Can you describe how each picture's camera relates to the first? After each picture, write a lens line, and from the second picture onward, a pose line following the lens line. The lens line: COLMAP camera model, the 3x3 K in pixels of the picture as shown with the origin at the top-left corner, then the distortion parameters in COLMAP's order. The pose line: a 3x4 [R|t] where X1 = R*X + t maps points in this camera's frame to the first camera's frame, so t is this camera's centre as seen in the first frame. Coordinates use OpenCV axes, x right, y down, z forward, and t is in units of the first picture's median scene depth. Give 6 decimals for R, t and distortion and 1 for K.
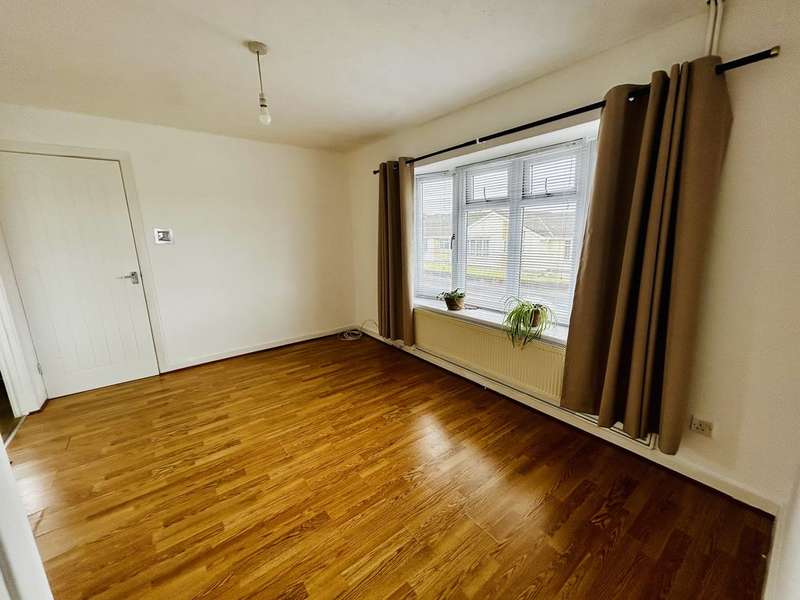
lens RADIAL K [[319.6, 0, 400.2], [0, 319.6, 299.5], [0, 0, 1]] dist [0.003144, 0.000179]
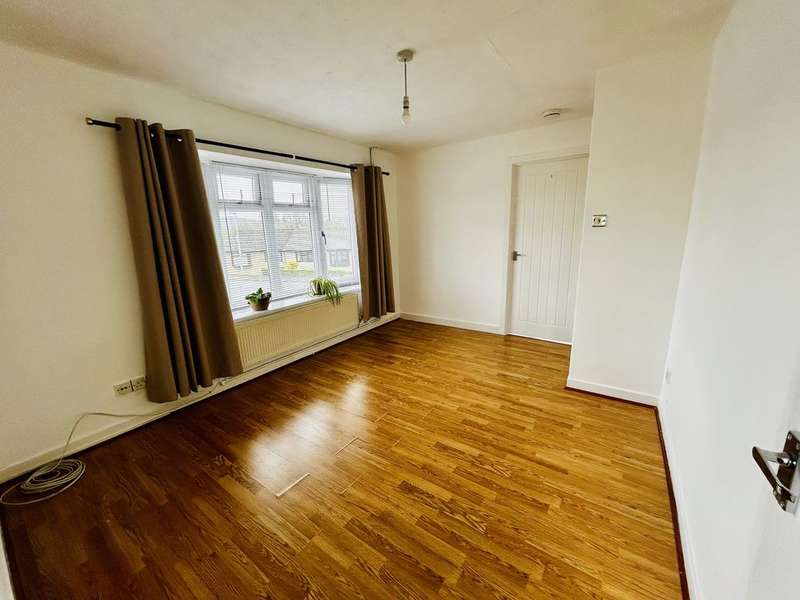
lens RADIAL K [[319.6, 0, 398.9], [0, 319.6, 299.0], [0, 0, 1]] dist [0.003144, 0.000179]
pose [[-0.290754, -0.181483, 0.939429, -1.354372], [0.233684, 0.938643, 0.253657, -0.234295], [-0.927822, 0.293281, -0.230504, 1.264615]]
